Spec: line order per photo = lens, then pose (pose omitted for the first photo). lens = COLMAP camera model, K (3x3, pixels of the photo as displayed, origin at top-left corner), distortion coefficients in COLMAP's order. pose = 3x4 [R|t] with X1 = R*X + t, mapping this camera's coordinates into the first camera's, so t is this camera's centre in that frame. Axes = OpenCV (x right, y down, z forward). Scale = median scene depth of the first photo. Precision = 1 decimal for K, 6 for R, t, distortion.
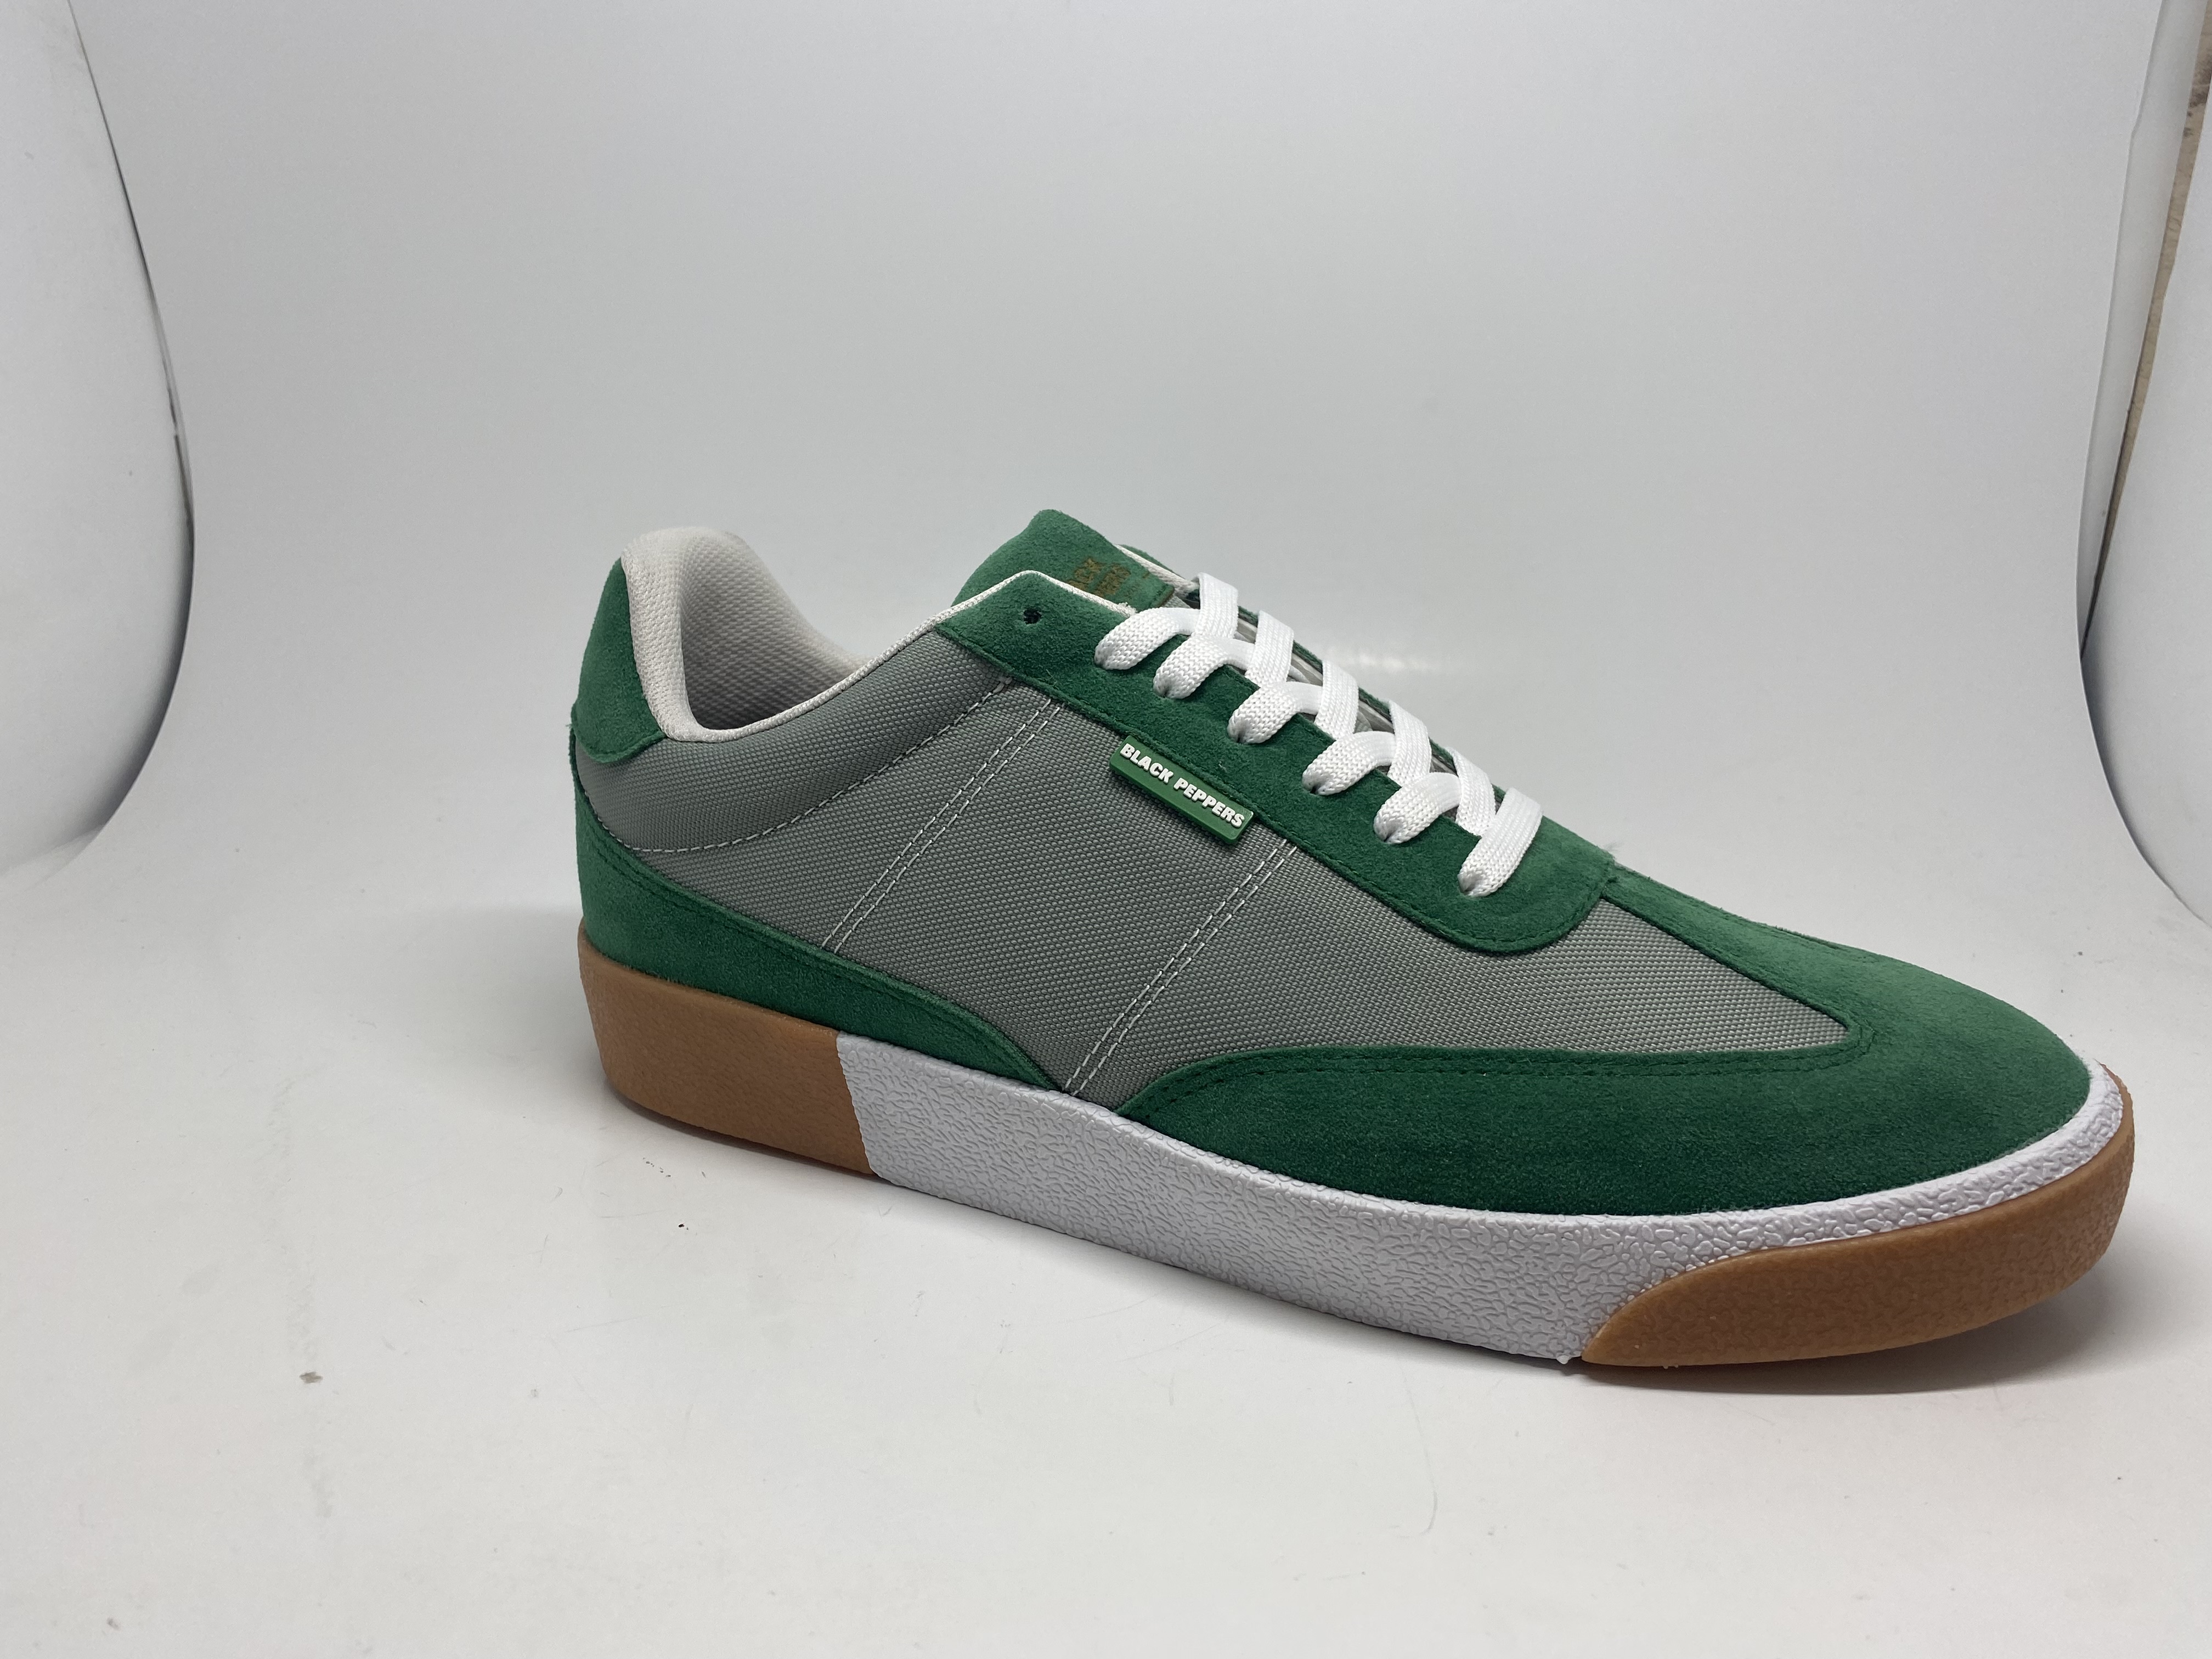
lens RADIAL K [[1700.6, 0, 1082.8], [0, 1700.6, 826.4], [0, 0, 1]] dist [-0.003701, 0.003040]
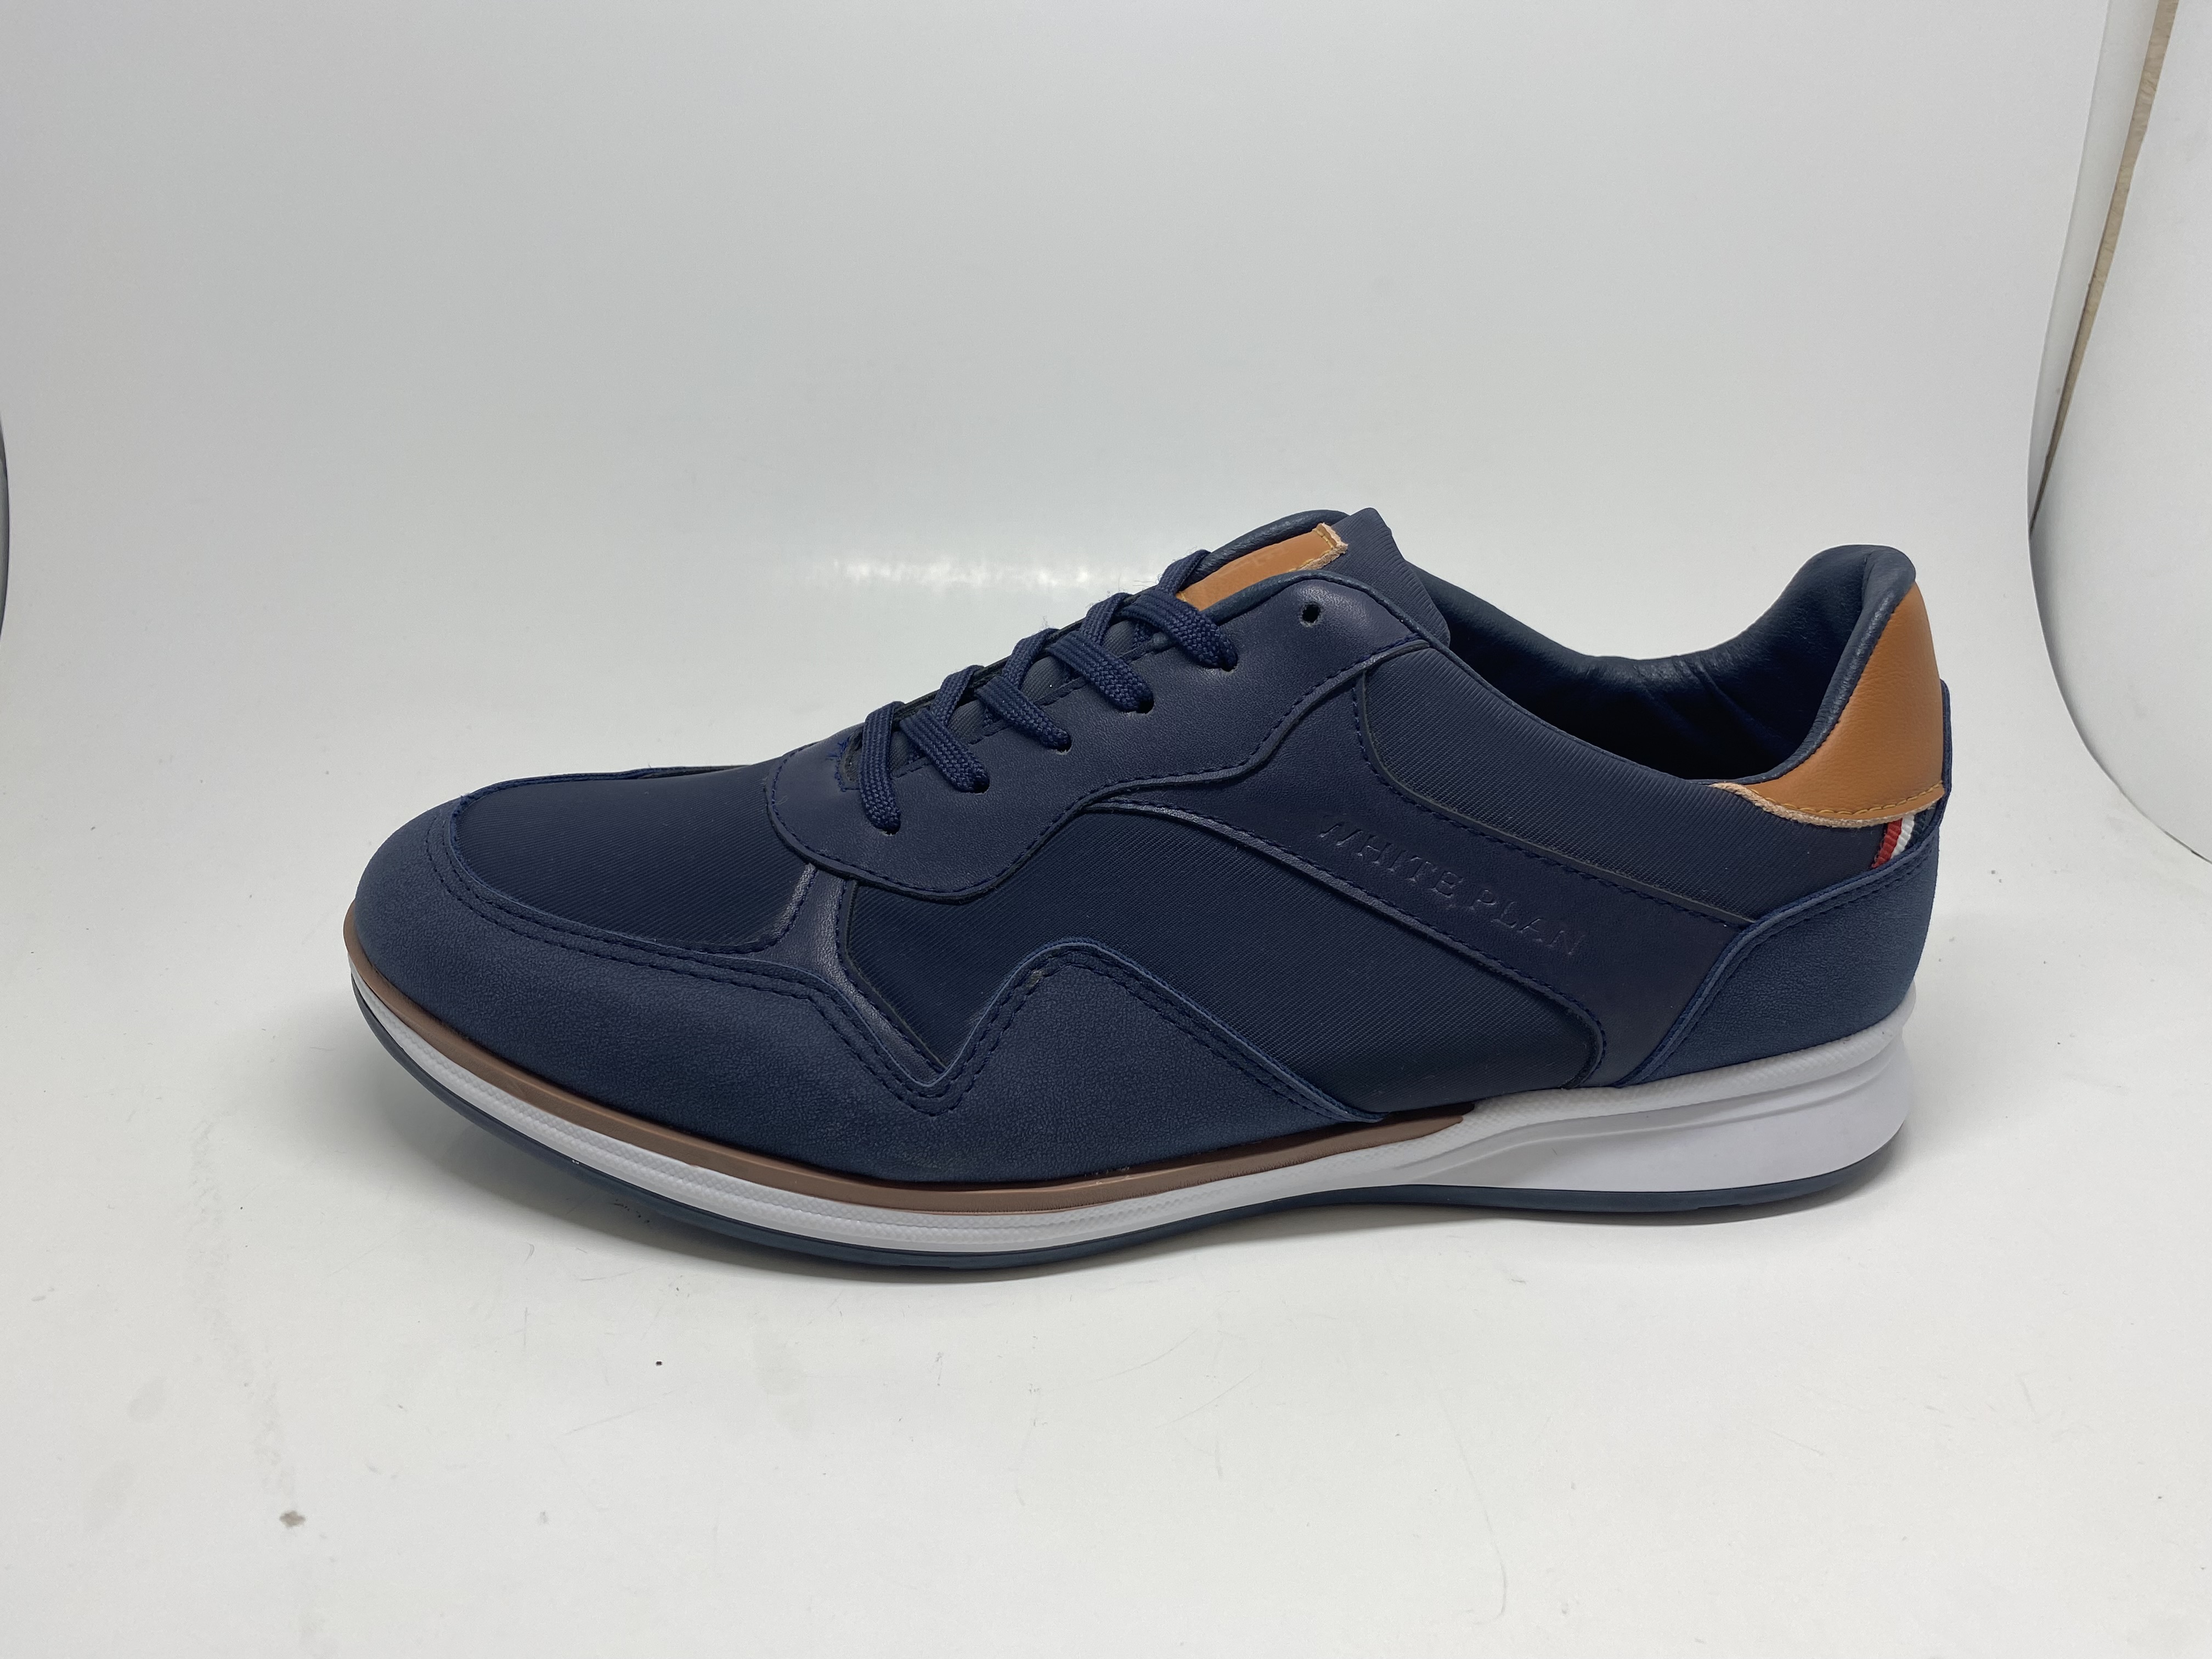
lens RADIAL K [[1700.6, 0, 1112.9], [0, 1700.6, 842.8], [0, 0, 1]] dist [-0.003701, 0.003040]
pose [[0.995117, -0.042325, 0.089172, -0.042703], [0.030108, 0.990505, 0.134139, -0.079162], [-0.094003, -0.130799, 0.986942, 0.053772]]
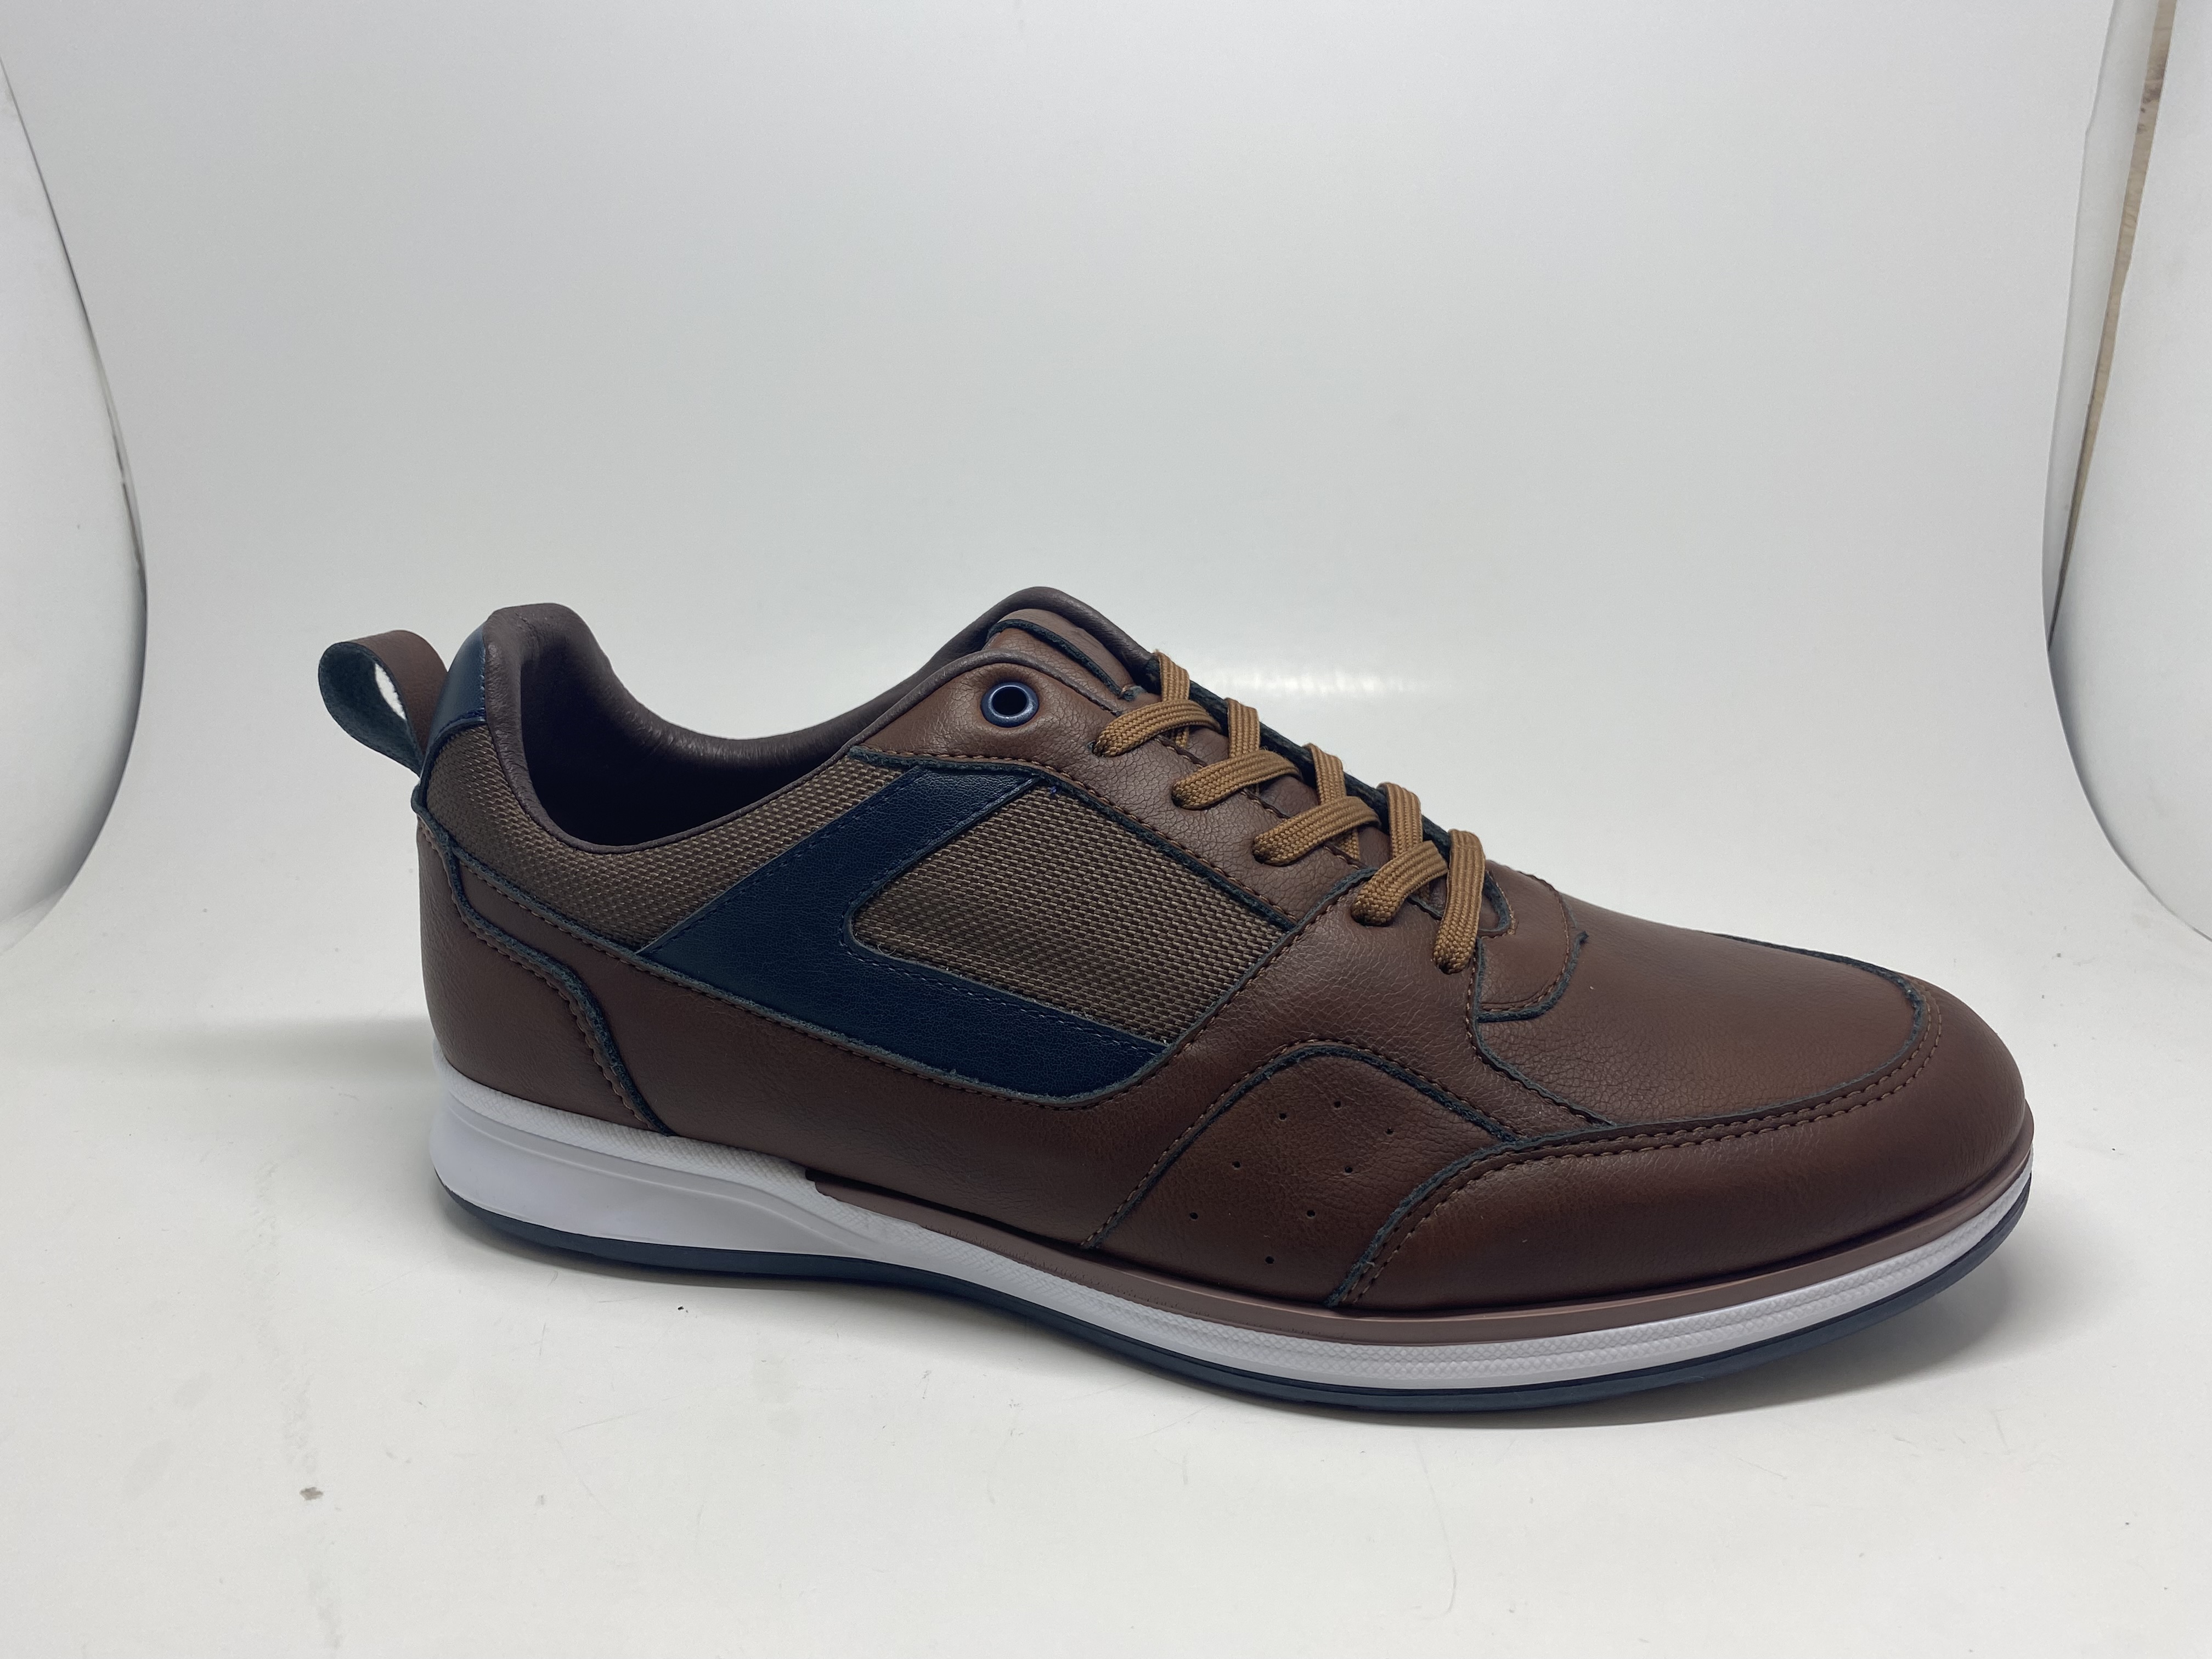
lens RADIAL K [[1700.6, 0, 1092.4], [0, 1700.6, 822.1], [0, 0, 1]] dist [-0.003701, 0.003040]
pose [[0.999135, -0.033922, 0.024065, -0.007110], [0.033600, 0.999342, 0.013645, -0.033365], [-0.024512, -0.012824, 0.999617, 0.005924]]
